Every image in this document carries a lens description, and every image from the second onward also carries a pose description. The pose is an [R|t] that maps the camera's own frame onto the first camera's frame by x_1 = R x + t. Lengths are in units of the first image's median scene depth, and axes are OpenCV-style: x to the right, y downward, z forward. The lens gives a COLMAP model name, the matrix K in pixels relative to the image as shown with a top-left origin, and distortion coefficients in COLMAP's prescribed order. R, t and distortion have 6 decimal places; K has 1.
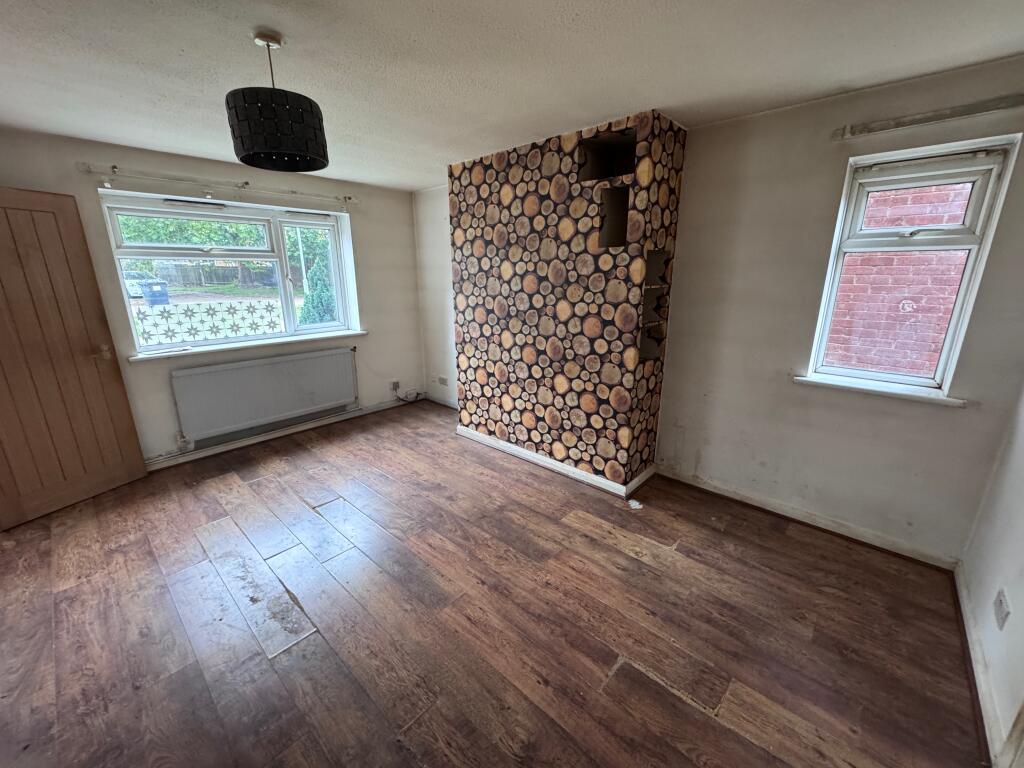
lens RADIAL K [[410.2, 0, 509.9], [0, 410.2, 384.0], [0, 0, 1]] dist [-0.001963, 0.000635]
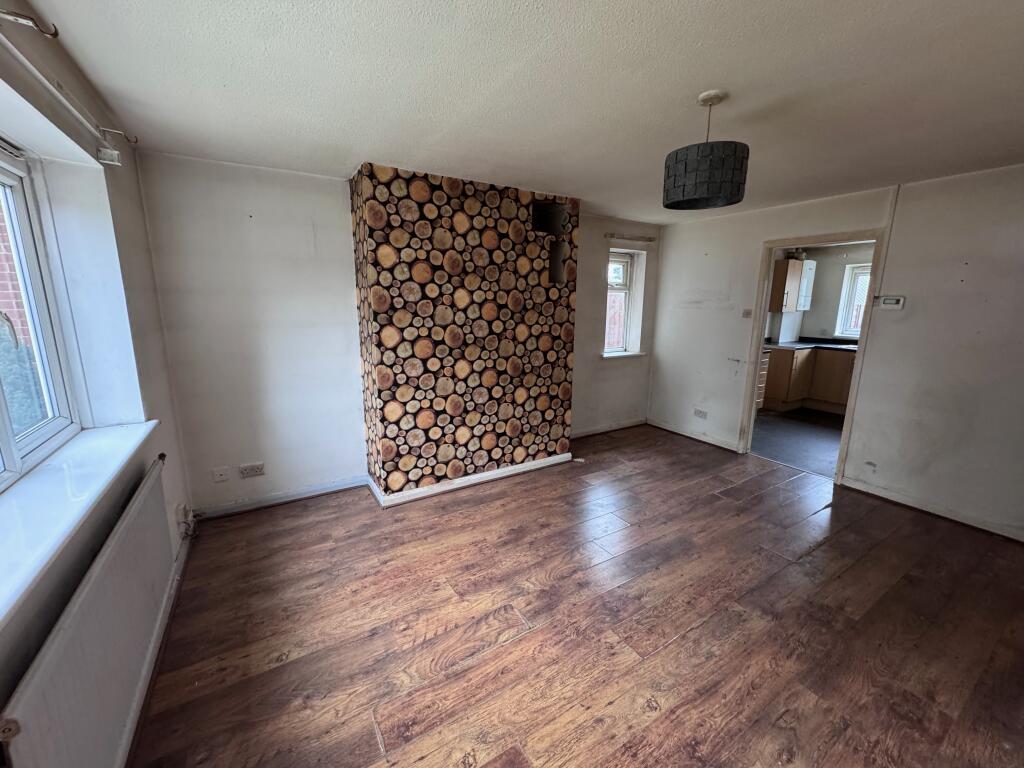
lens RADIAL K [[410.2, 0, 514.2], [0, 410.2, 382.8], [0, 0, 1]] dist [-0.001963, 0.000635]
pose [[0.271838, -0.185752, 0.944246, -0.939022], [0.244810, 0.962263, 0.118818, -0.171188], [-0.930684, 0.198862, 0.307054, 0.631638]]
